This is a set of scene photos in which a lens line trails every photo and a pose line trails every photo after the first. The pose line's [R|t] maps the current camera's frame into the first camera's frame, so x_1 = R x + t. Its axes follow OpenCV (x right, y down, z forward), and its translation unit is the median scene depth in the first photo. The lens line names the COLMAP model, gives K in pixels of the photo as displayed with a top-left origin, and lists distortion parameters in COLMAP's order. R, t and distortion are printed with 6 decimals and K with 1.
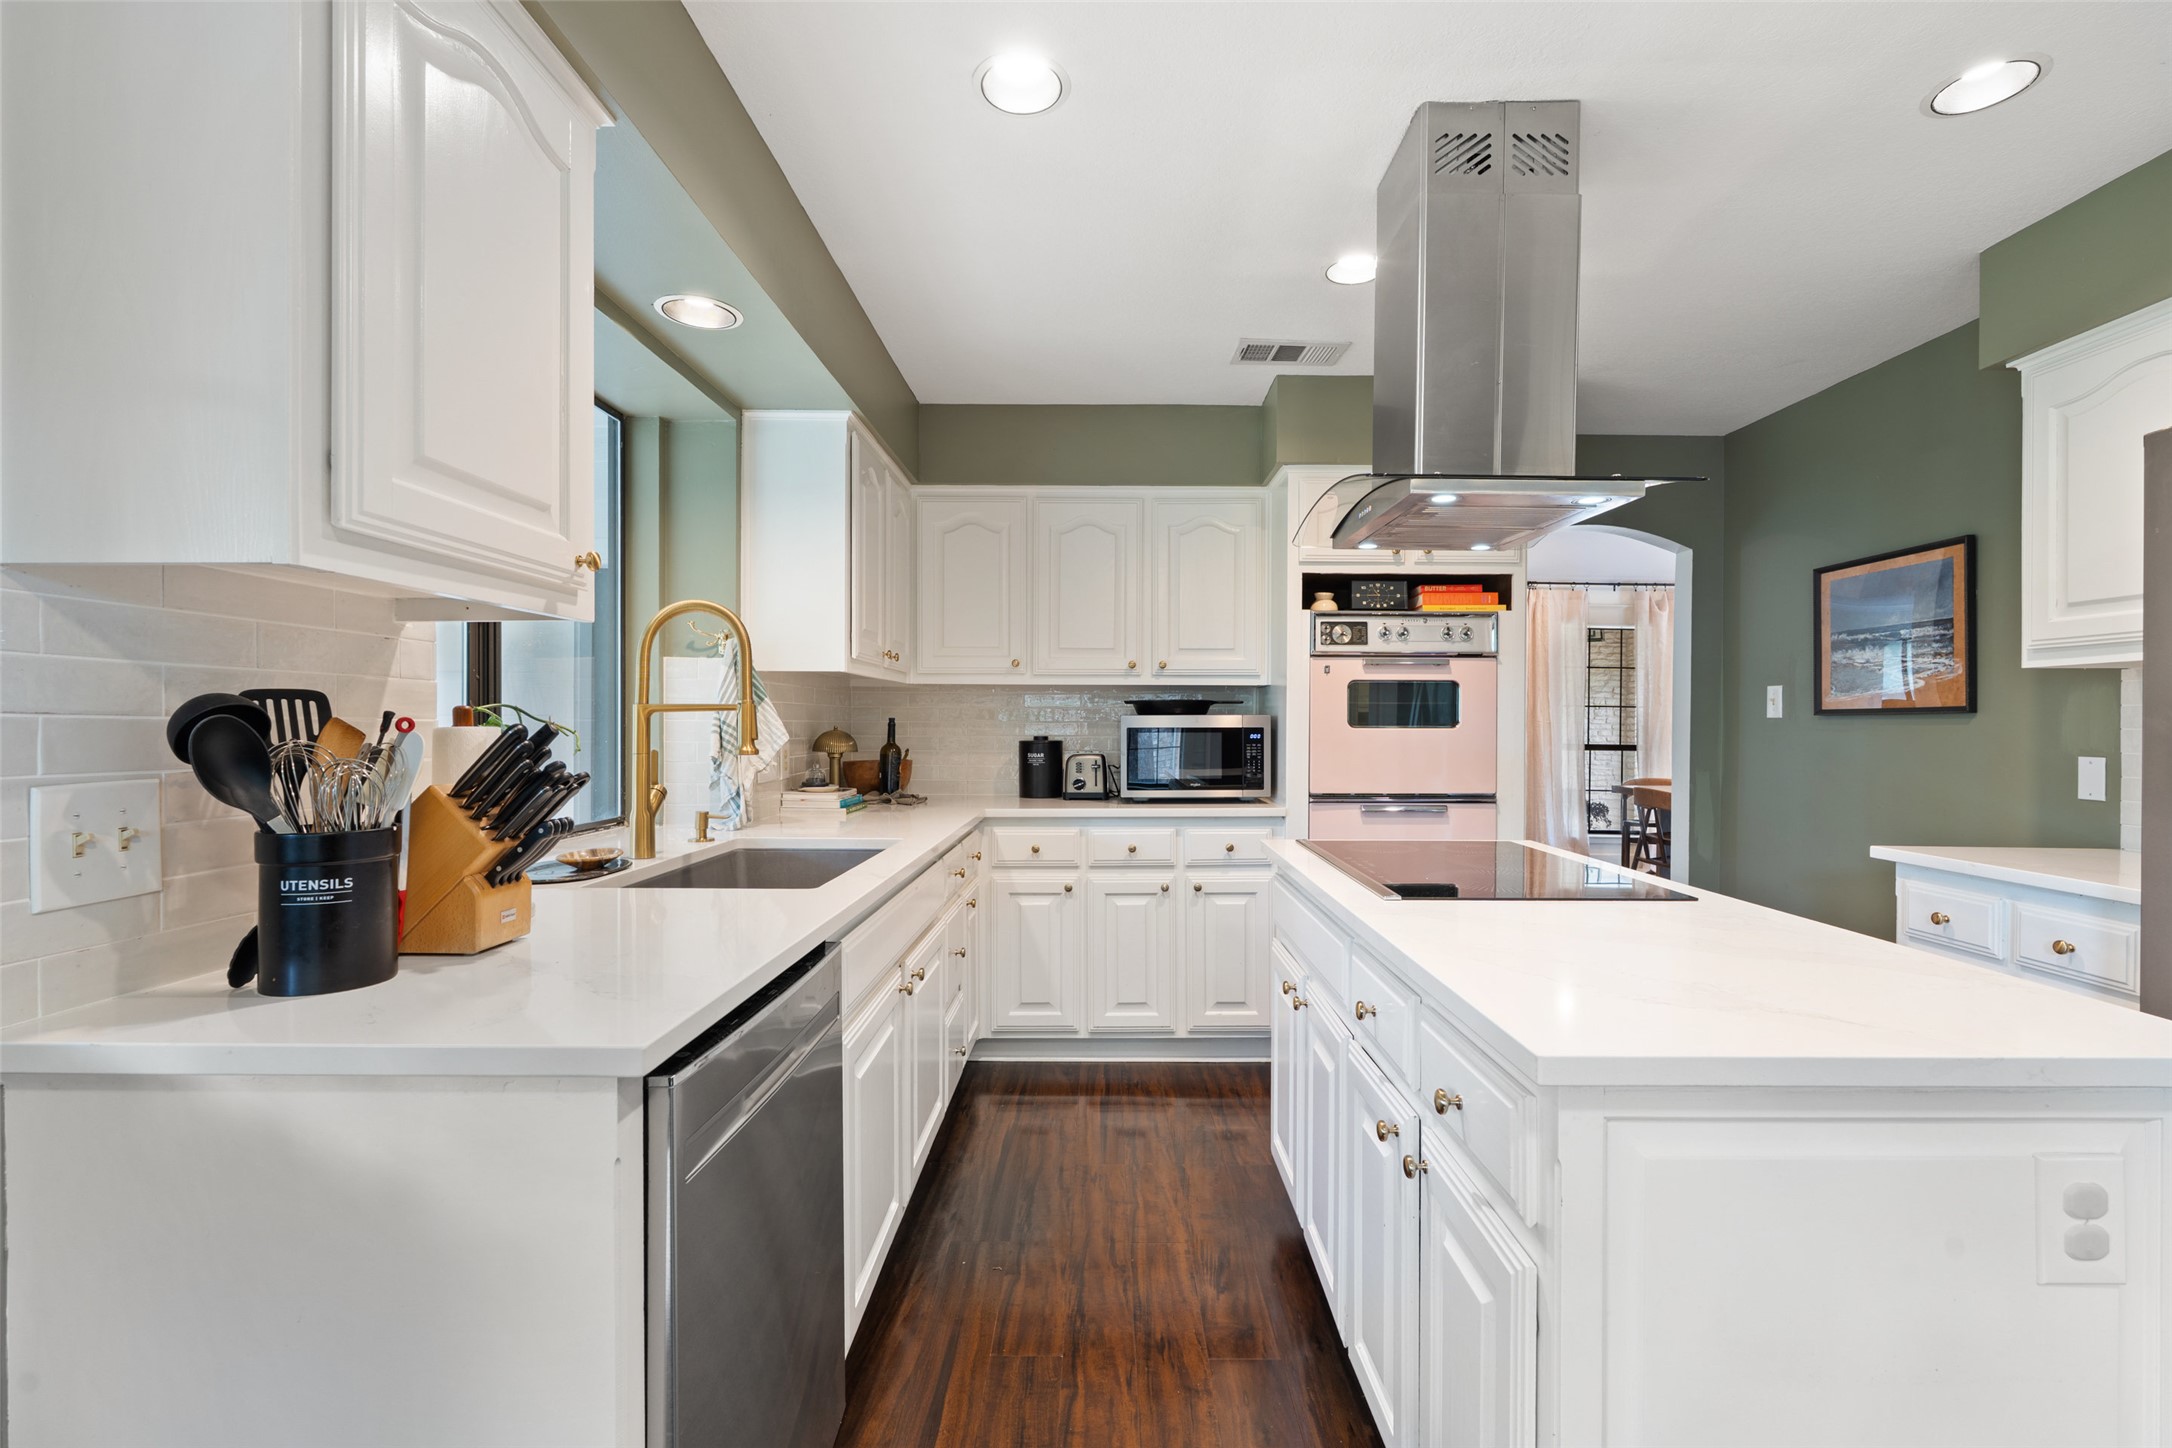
lens RADIAL K [[947.9, 0, 1087.7], [0, 947.9, 728.9], [0, 0, 1]] dist [-0.005536, -0.000019]
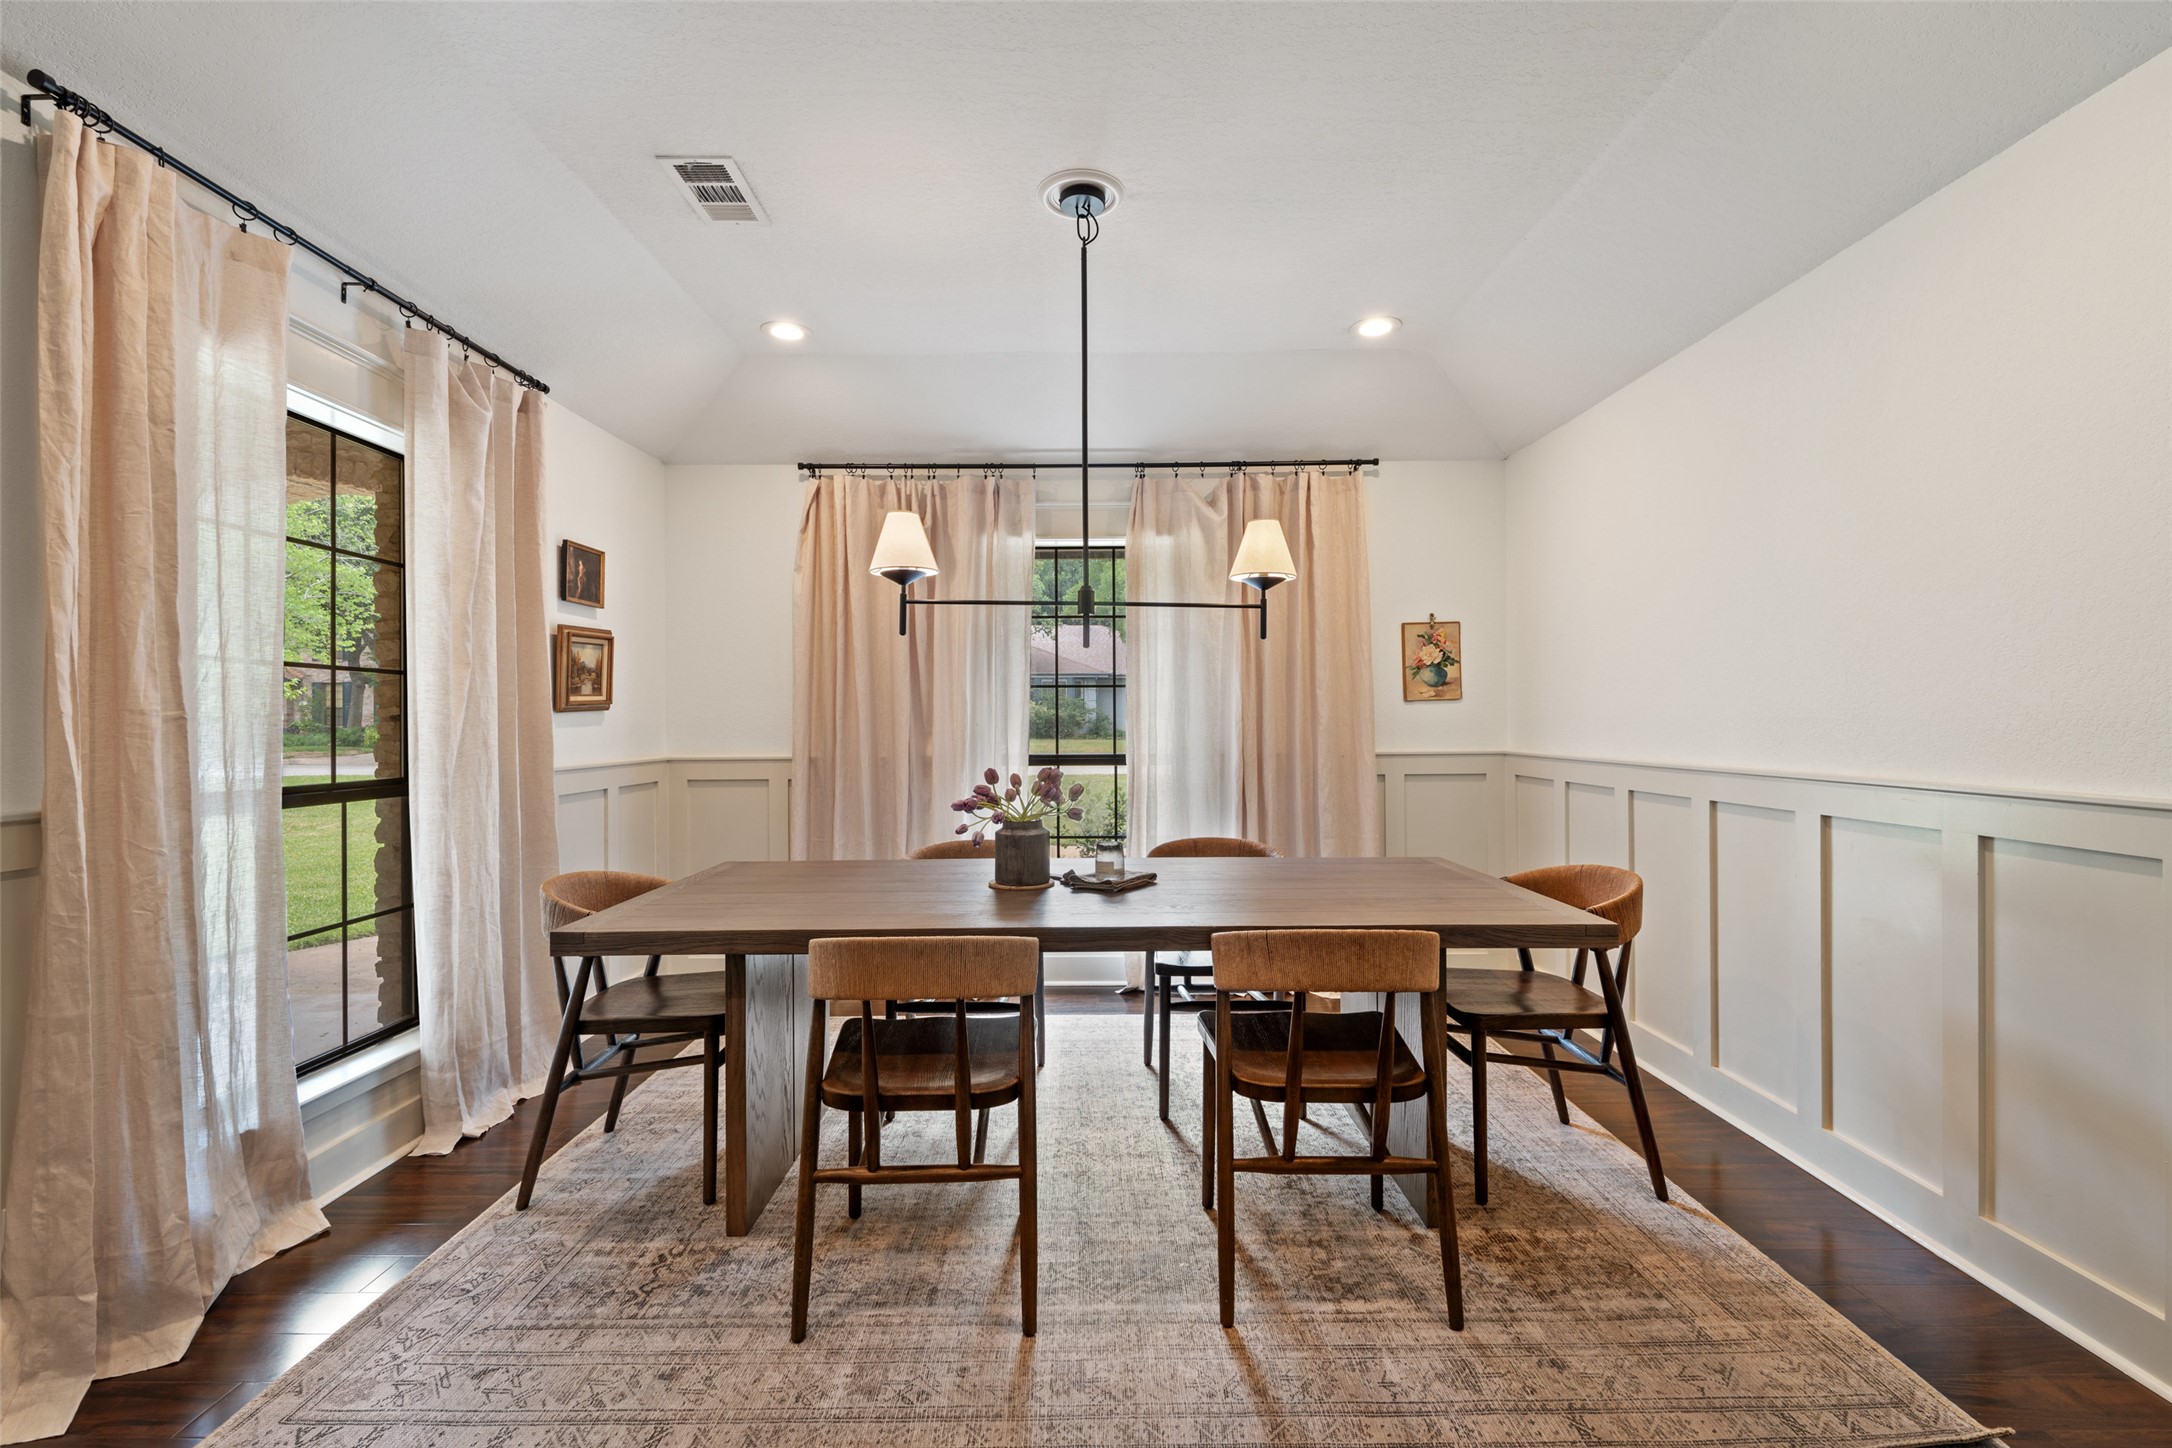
lens RADIAL K [[947.9, 0, 1094.8], [0, 947.9, 710.9], [0, 0, 1]] dist [-0.005536, -0.000019]
pose [[-0.016509, 0.001282, 0.999863, 0.561687], [0.011291, 0.999936, -0.001096, -0.012243], [-0.999800, 0.011271, -0.016522, 1.804127]]
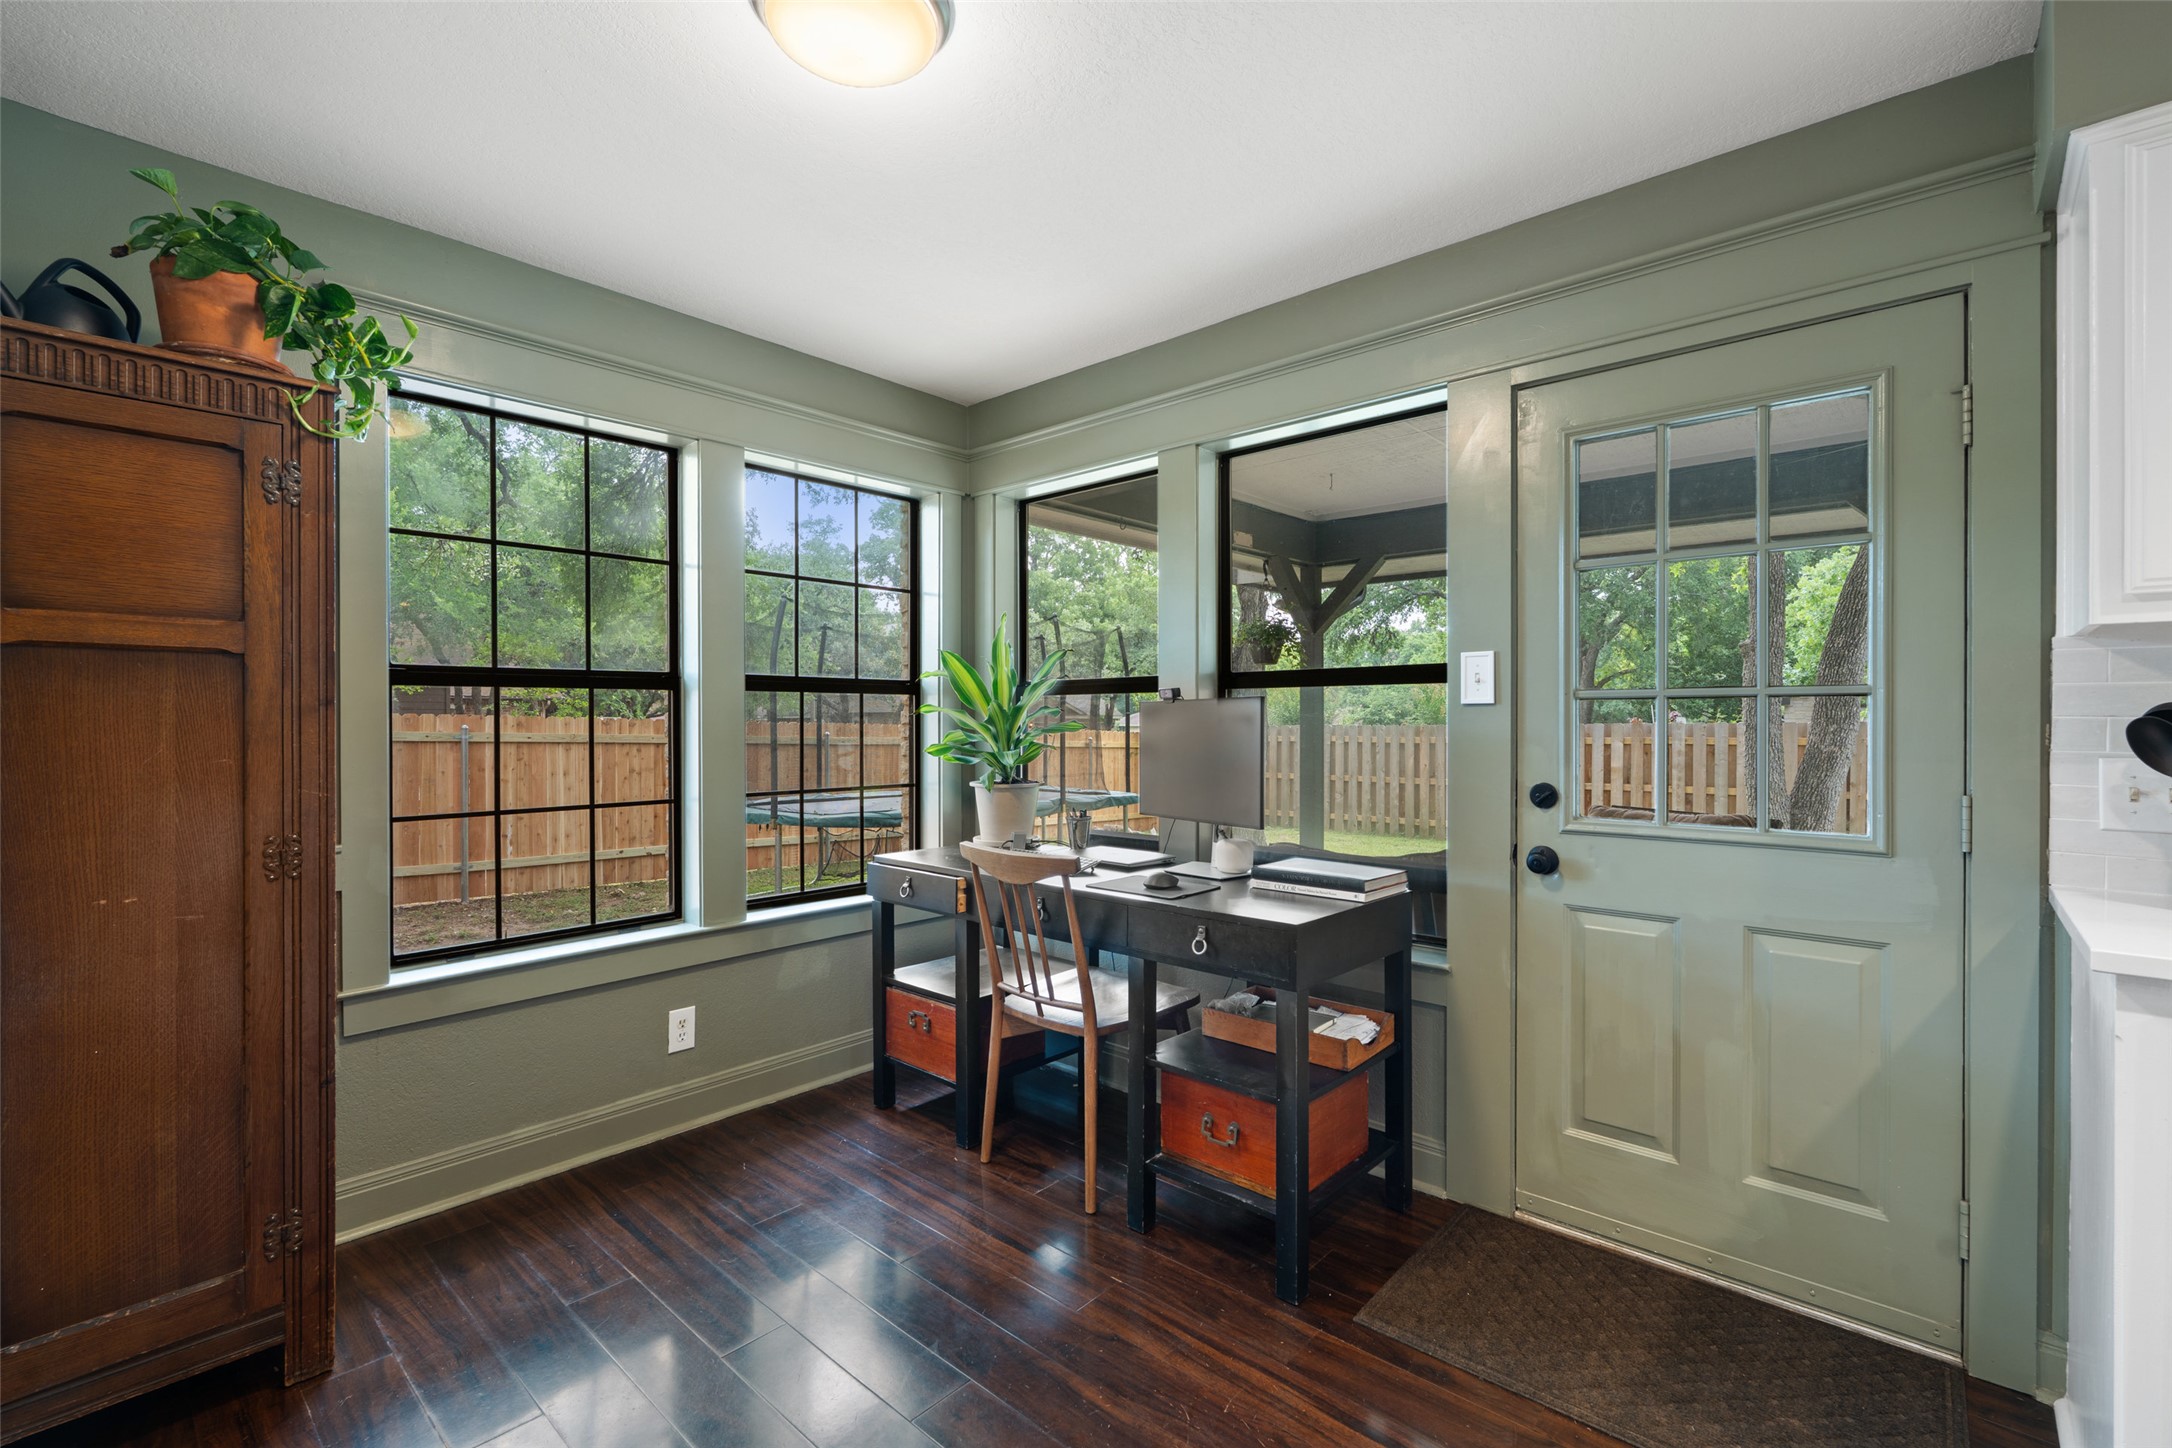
lens RADIAL K [[947.9, 0, 1064.3], [0, 947.9, 720.8], [0, 0, 1]] dist [-0.005536, -0.000019]
pose [[-0.668584, -0.002758, -0.743631, 0.424147], [-0.008439, 0.999957, 0.003879, 0.000809], [0.743589, 0.008869, -0.668579, 0.207411]]
